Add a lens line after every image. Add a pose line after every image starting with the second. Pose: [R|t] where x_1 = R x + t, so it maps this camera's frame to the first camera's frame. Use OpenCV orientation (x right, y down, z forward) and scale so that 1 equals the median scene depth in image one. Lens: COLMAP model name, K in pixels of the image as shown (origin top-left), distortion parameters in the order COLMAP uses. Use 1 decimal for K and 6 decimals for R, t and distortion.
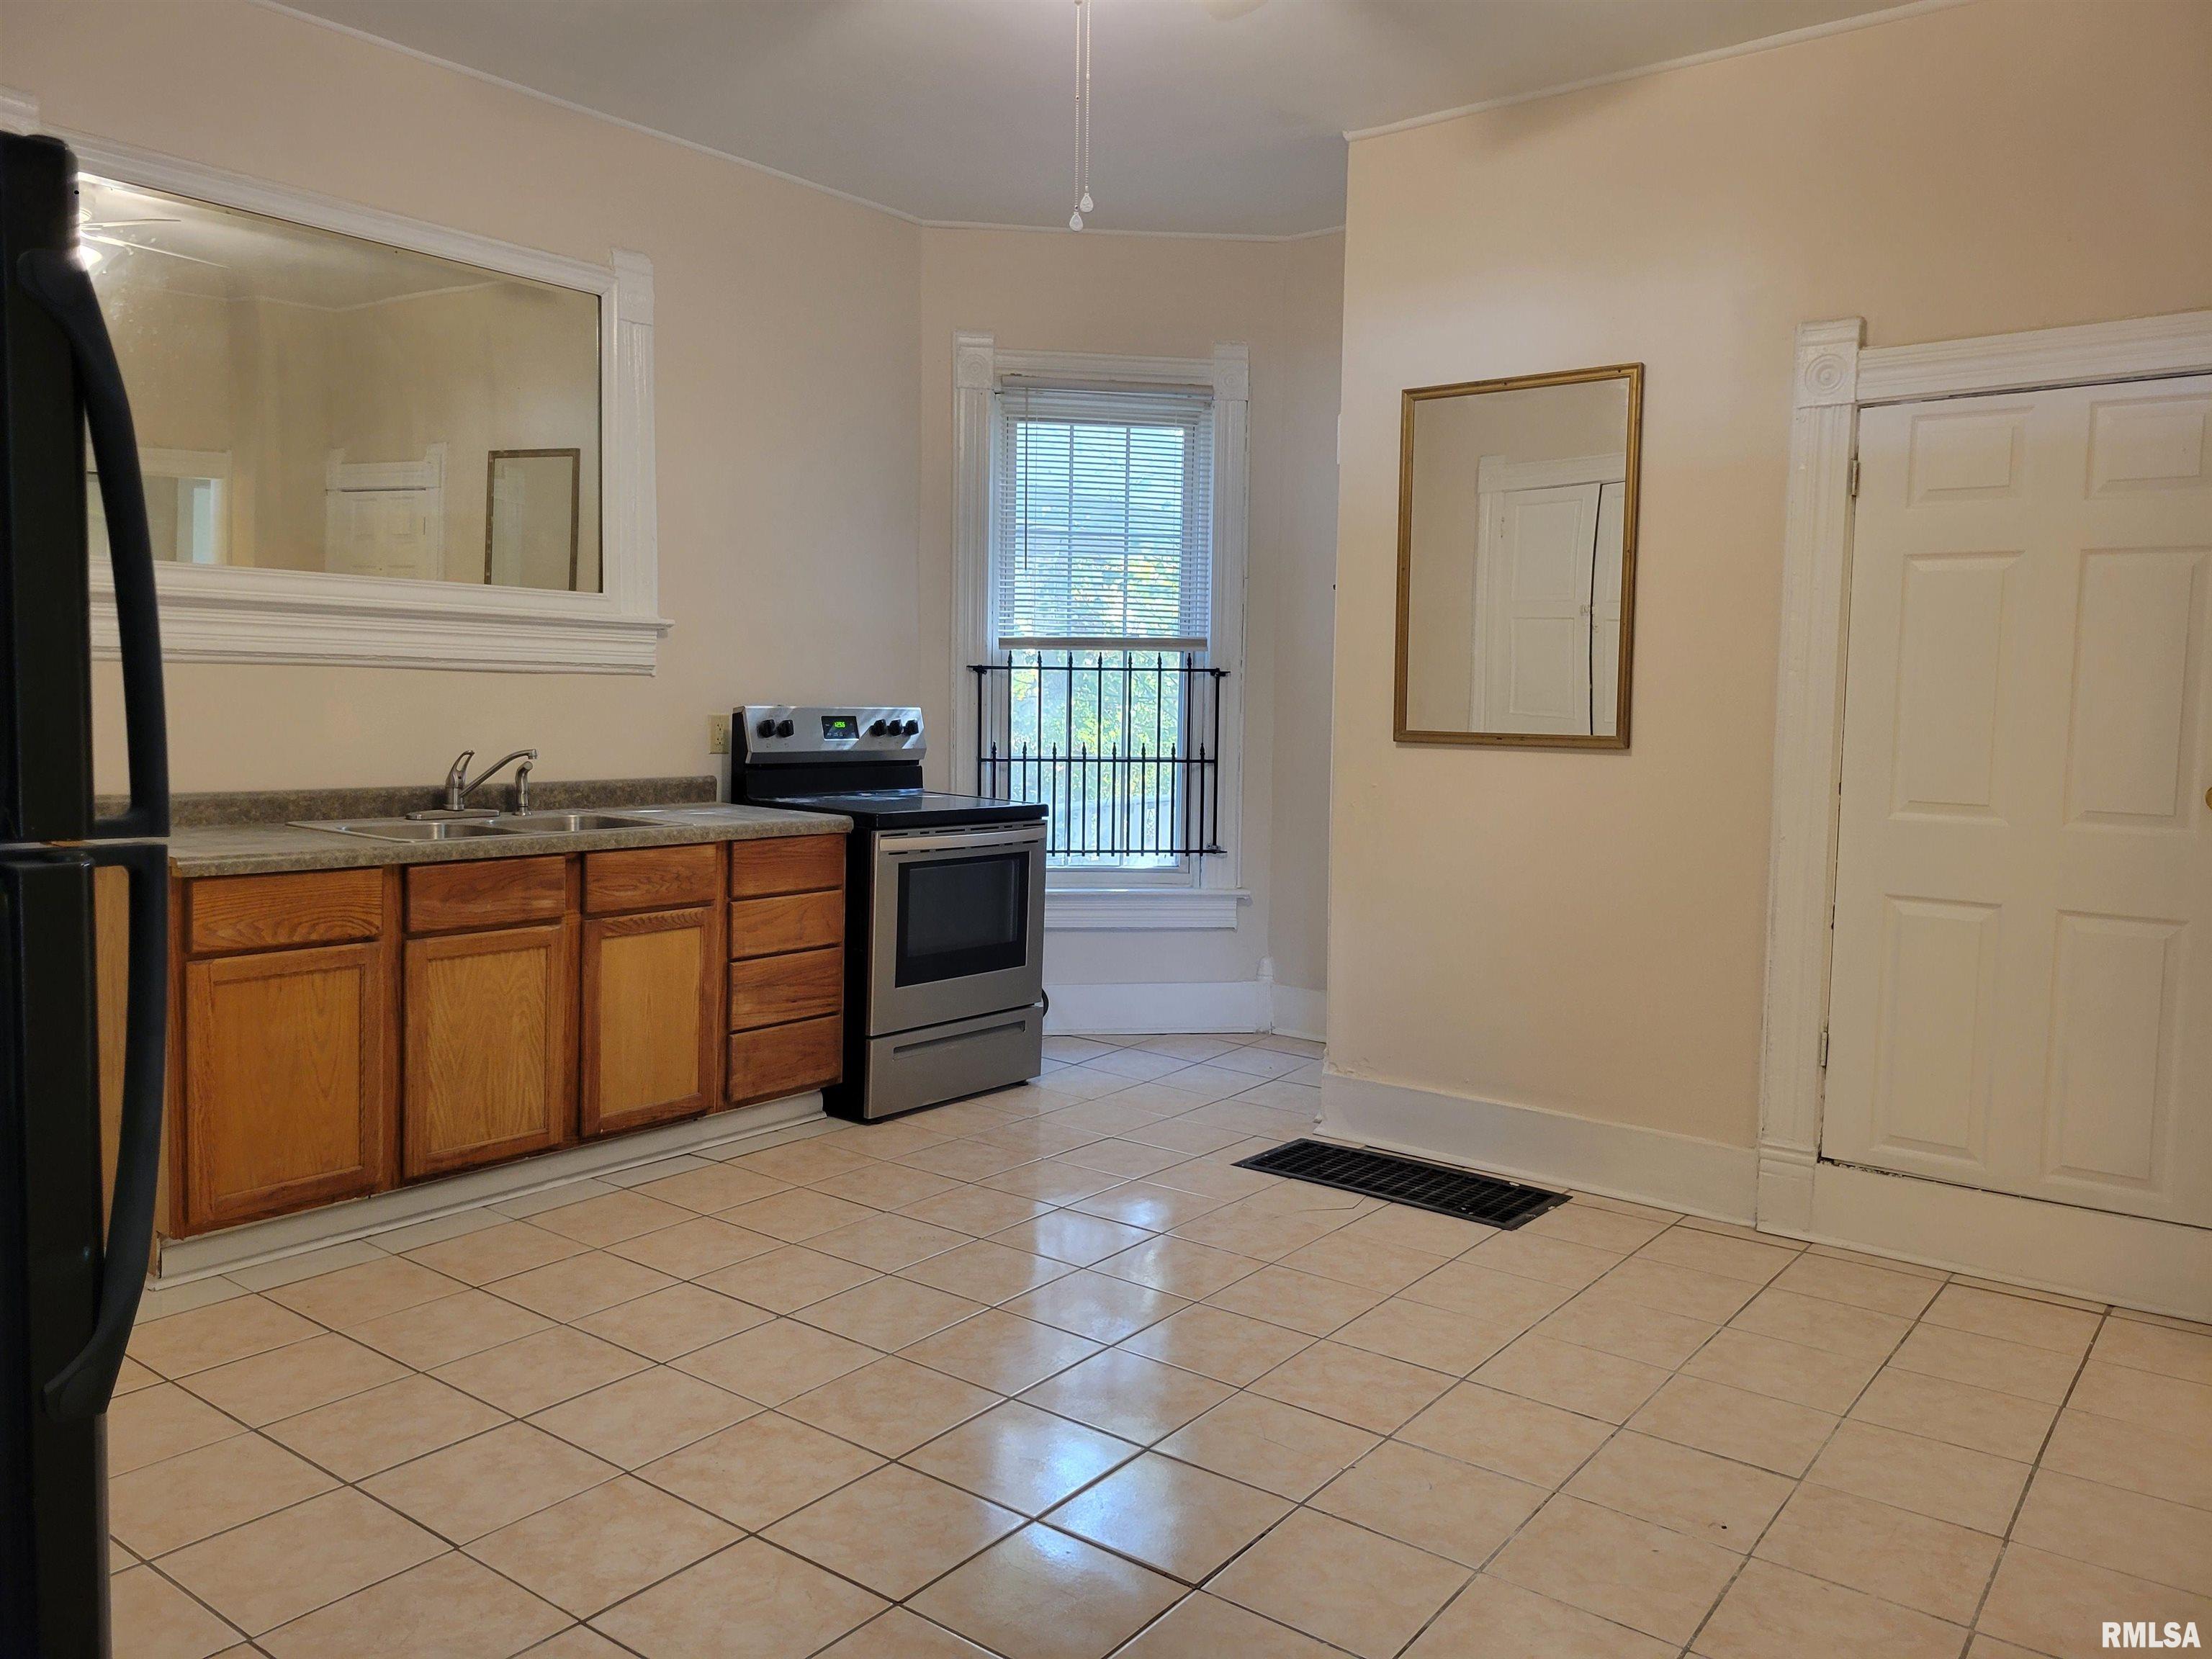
lens RADIAL K [[1652.2, 0, 1115.4], [0, 1652.2, 814.5], [0, 0, 1]] dist [0.044421, -0.020359]
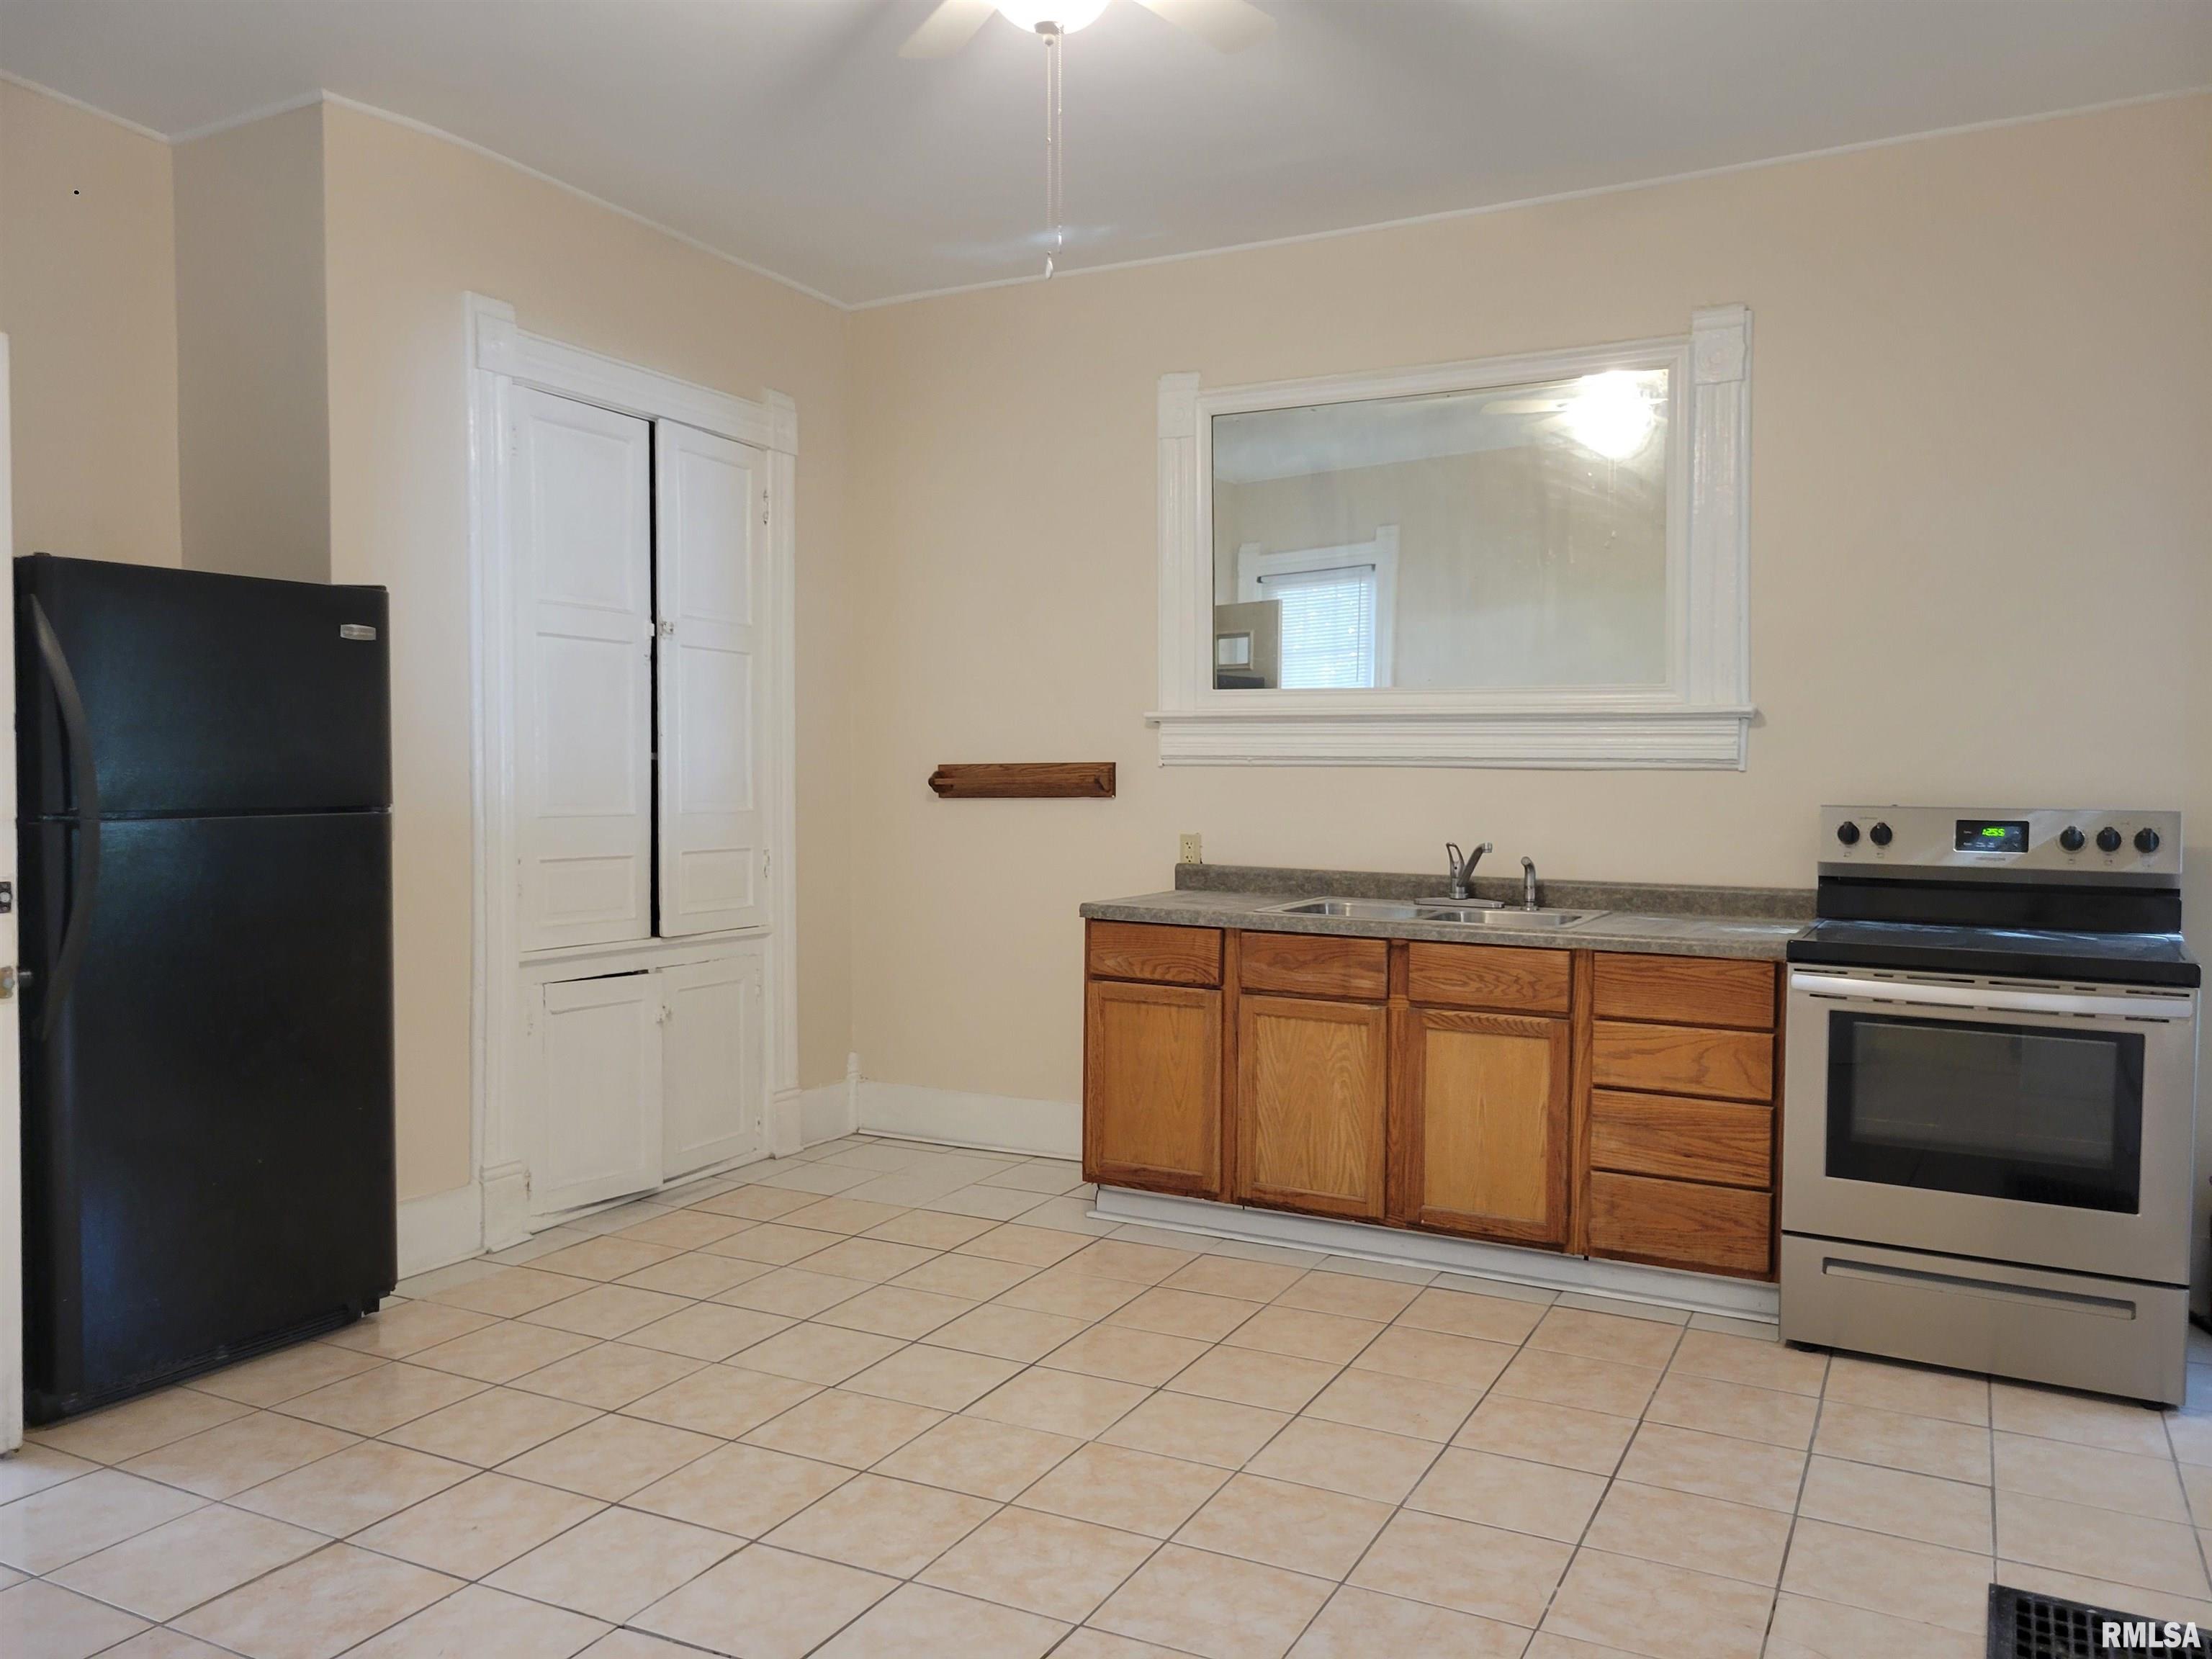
lens RADIAL K [[1652.2, 0, 1115.5], [0, 1652.2, 837.9], [0, 0, 1]] dist [0.044421, -0.020359]
pose [[0.177623, 0.016860, -0.983954, 0.642848], [-0.083158, 0.996534, 0.002064, -0.026925], [0.980579, 0.081457, 0.178410, 0.626169]]
